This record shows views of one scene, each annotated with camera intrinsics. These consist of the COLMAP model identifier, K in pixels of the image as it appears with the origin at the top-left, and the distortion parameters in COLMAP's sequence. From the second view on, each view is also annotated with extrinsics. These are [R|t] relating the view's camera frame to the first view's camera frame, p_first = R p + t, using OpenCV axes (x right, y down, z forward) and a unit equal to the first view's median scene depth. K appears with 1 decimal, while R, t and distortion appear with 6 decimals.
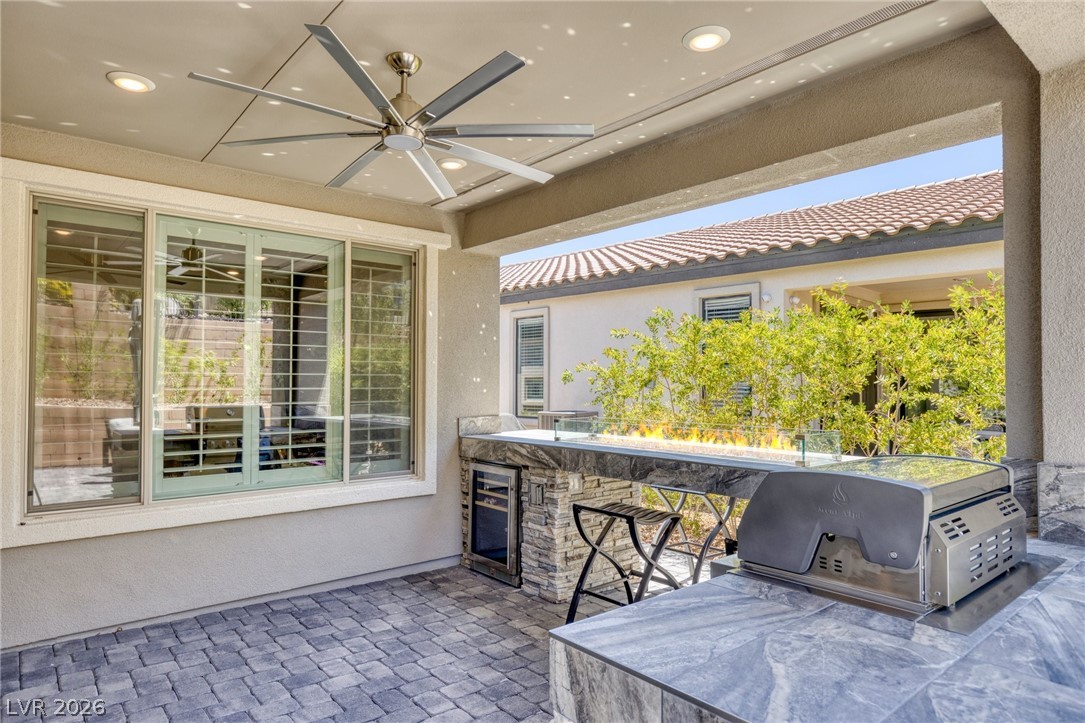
lens RADIAL K [[638.2, 0, 539.5], [0, 638.2, 365.7], [0, 0, 1]] dist [-0.006133, 0.003446]
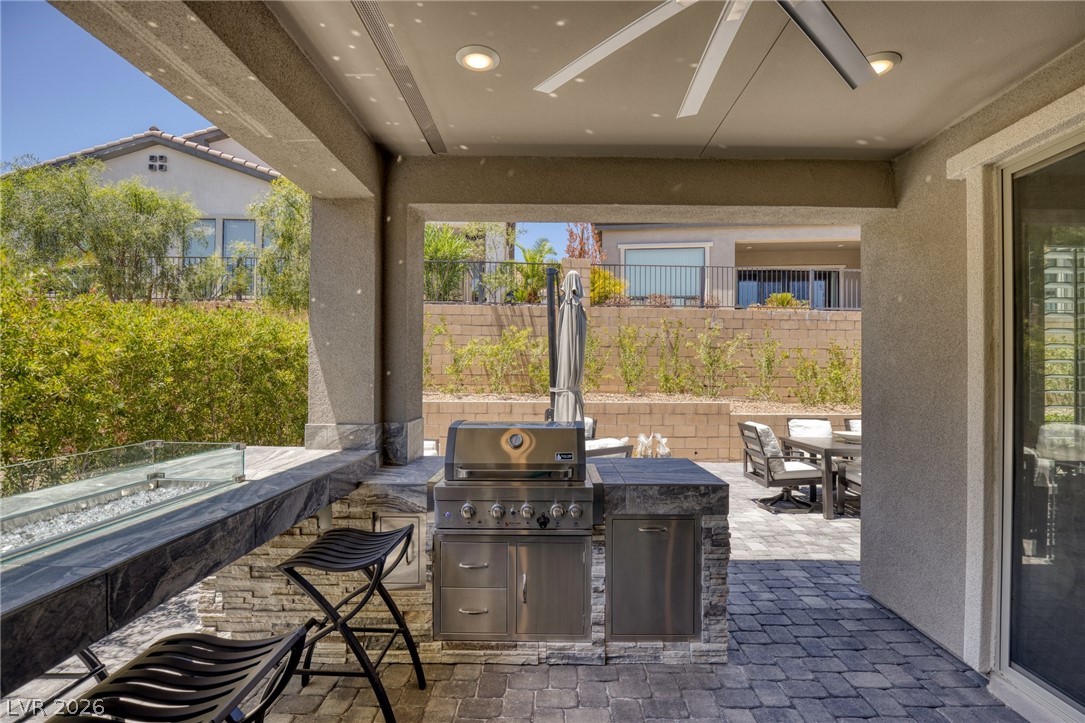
lens RADIAL K [[516.8, 0, 542.9], [0, 516.8, 366.1], [0, 0, 1]] dist [-0.016172, 0.001184]
pose [[-0.741628, -0.000789, 0.670810, -0.261430], [-0.030762, 0.998987, -0.032835, 0.016122], [-0.670105, -0.044987, -0.740902, 1.030200]]
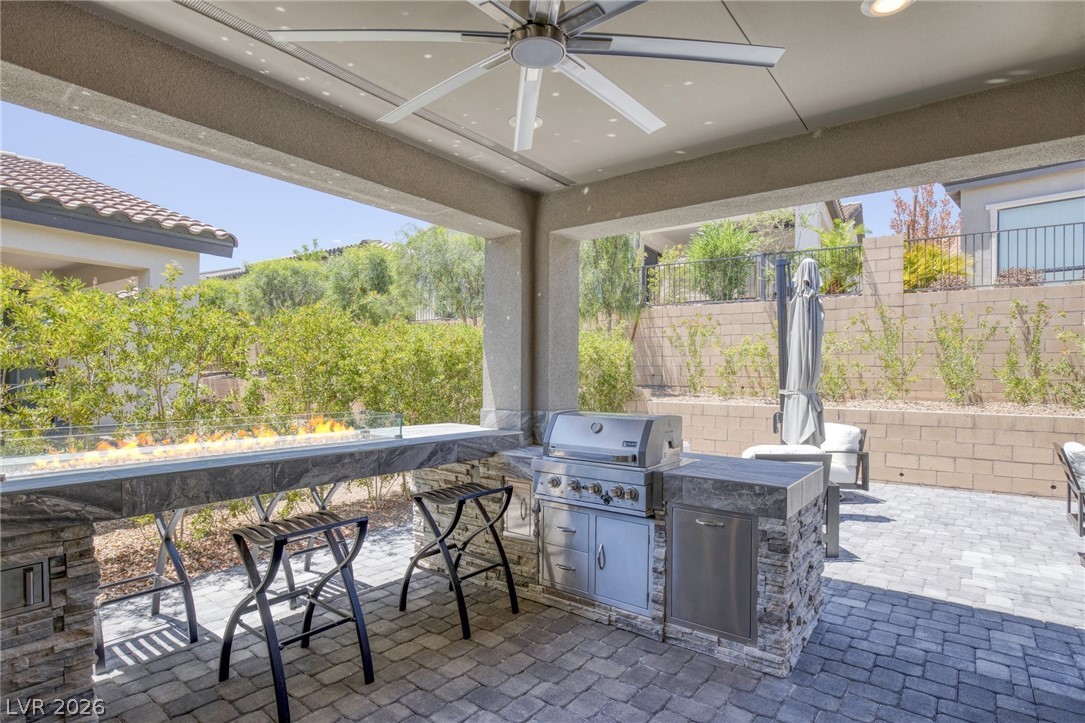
lens RADIAL K [[543.6, 0, 546.4], [0, 543.6, 370.6], [0, 0, 1]] dist [-0.011799, 0.000713]
pose [[-0.199020, 0.000226, 0.979995, -0.586810], [-0.040550, 0.999142, -0.008465, 0.016146], [-0.979156, -0.041424, -0.198840, 0.779475]]
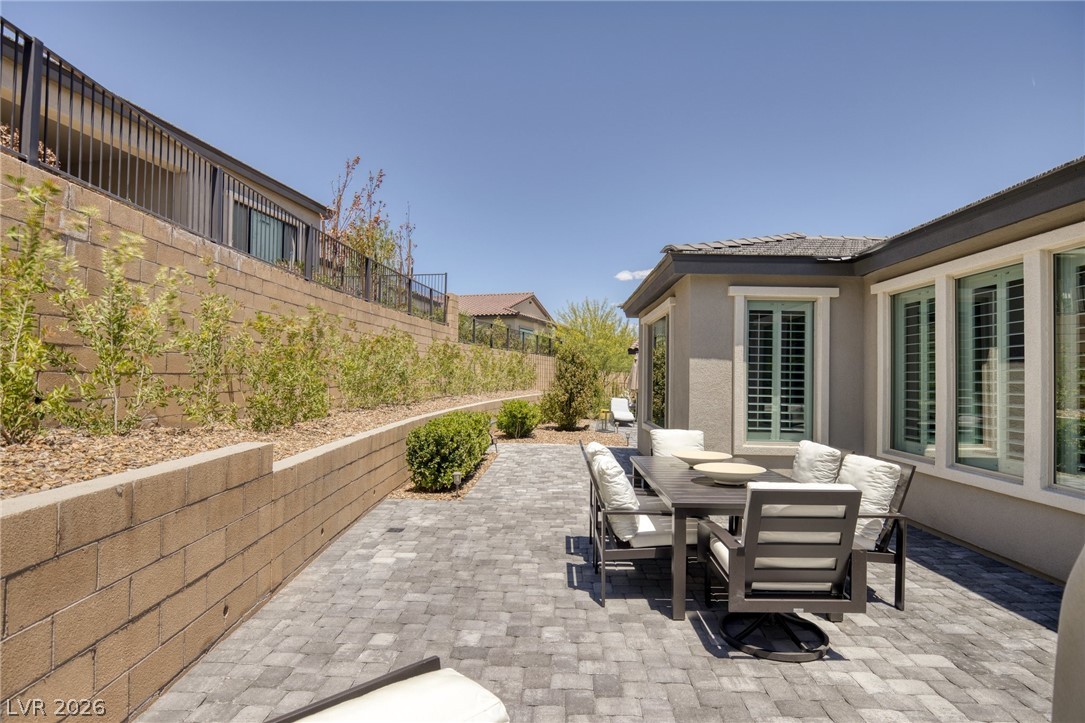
lens RADIAL K [[572.0, 0, 542.5], [0, 572.0, 363.5], [0, 0, 1]] dist [-0.010986, 0.001987]
pose [[-0.668791, -0.023368, -0.743083, 1.101838], [0.003924, 0.999381, -0.034959, -0.019752], [0.743440, -0.026296, -0.668286, -0.262101]]
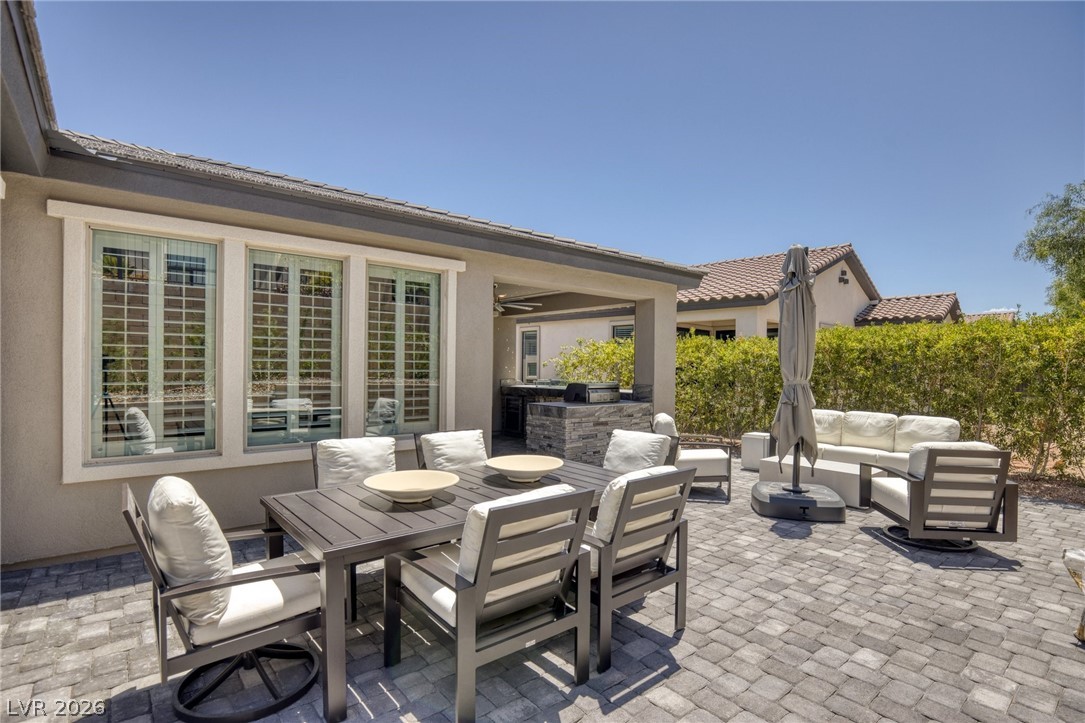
lens RADIAL K [[543.6, 0, 540.7], [0, 543.6, 362.1], [0, 0, 1]] dist [-0.011799, 0.000713]
pose [[0.999994, 0.002995, -0.001796, 0.059581], [-0.002955, 0.999758, 0.021783, -0.054353], [0.001861, -0.021778, 0.999761, -1.683121]]
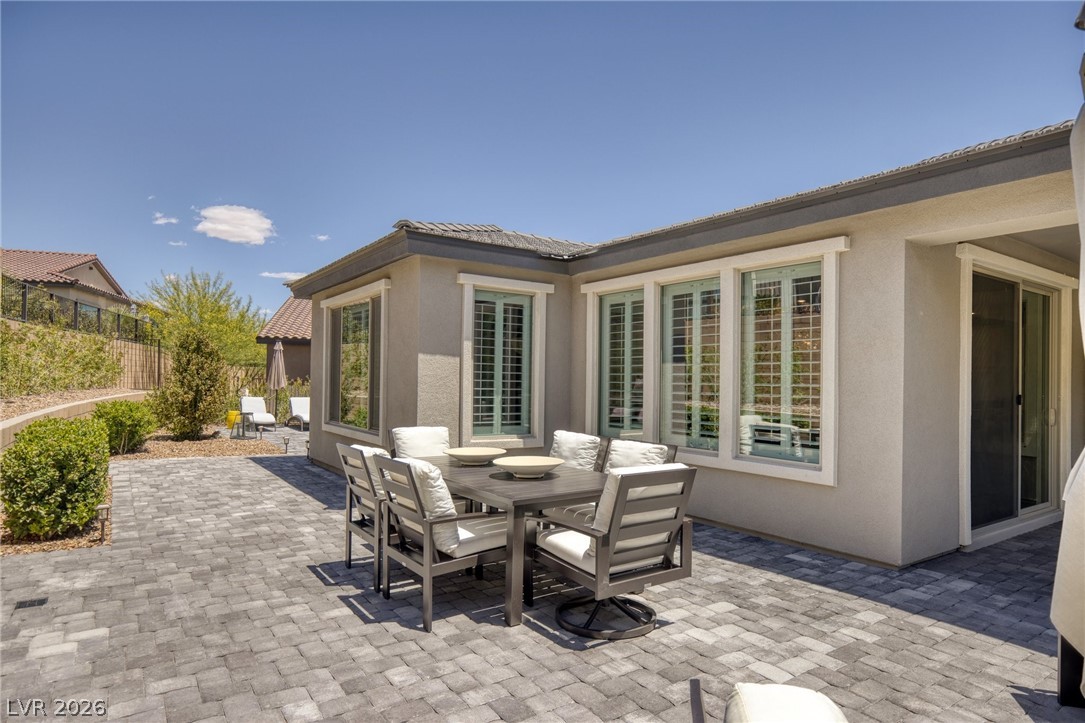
lens RADIAL K [[638.2, 0, 536.9], [0, 638.2, 360.1], [0, 0, 1]] dist [-0.006133, 0.003446]
pose [[-0.095985, -0.028056, -0.994987, 1.227857], [0.006180, 0.999567, -0.028781, -0.009486], [0.995364, -0.008911, -0.095770, -0.602869]]
